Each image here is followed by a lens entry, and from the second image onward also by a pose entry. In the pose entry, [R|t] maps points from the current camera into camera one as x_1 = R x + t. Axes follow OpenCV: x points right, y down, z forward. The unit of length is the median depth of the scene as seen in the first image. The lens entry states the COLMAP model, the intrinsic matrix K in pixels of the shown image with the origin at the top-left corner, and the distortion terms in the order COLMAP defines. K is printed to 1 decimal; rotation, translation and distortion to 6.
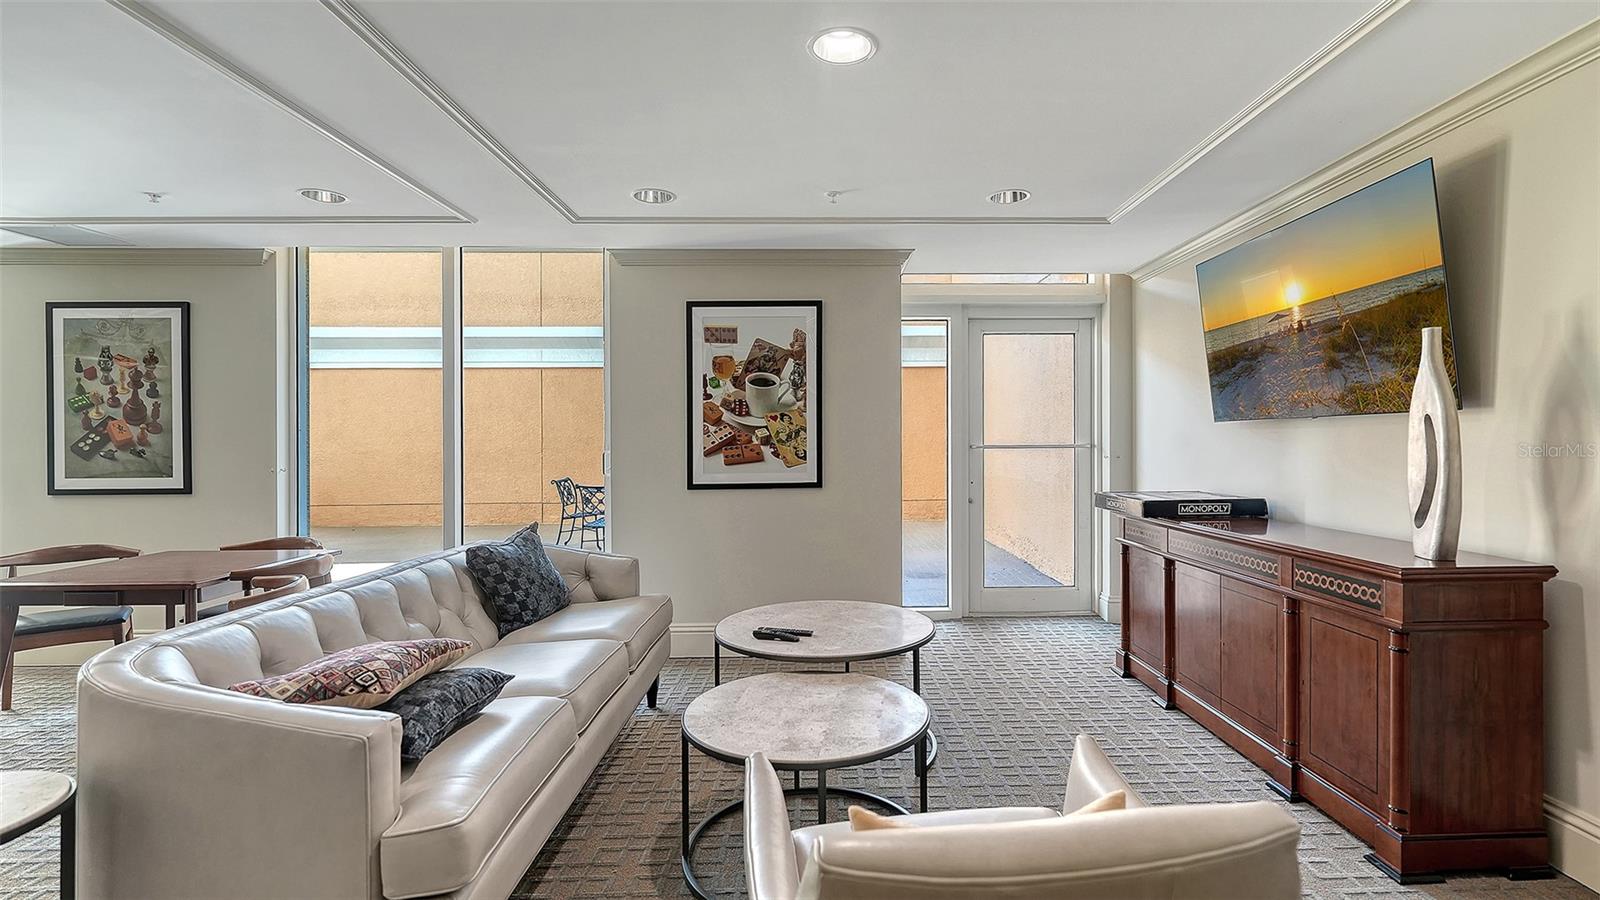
lens RADIAL K [[780.0, 0, 800.6], [0, 780.0, 445.5], [0, 0, 1]] dist [0.014874, 0.000009]
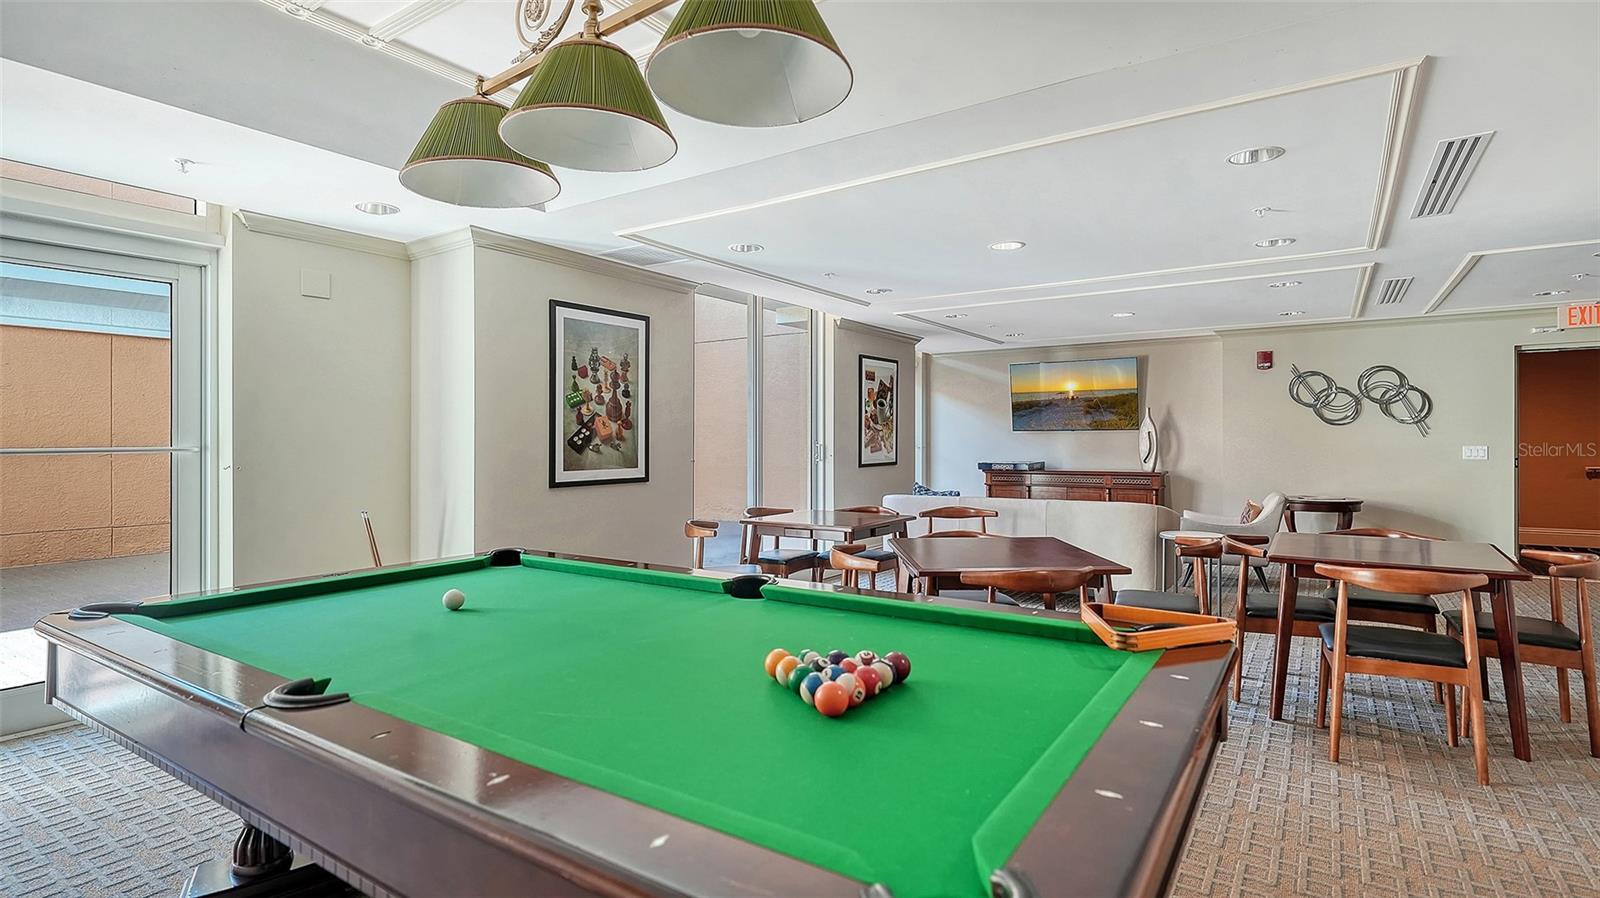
lens RADIAL K [[781.8, 0, 799.7], [0, 781.8, 444.7], [0, 0, 1]] dist [-0.004561, -0.000312]
pose [[0.567937, -0.002125, 0.823069, -1.599647], [0.003129, 0.999995, 0.000423, 0.007115], [-0.823066, 0.002335, 0.567941, 0.162311]]
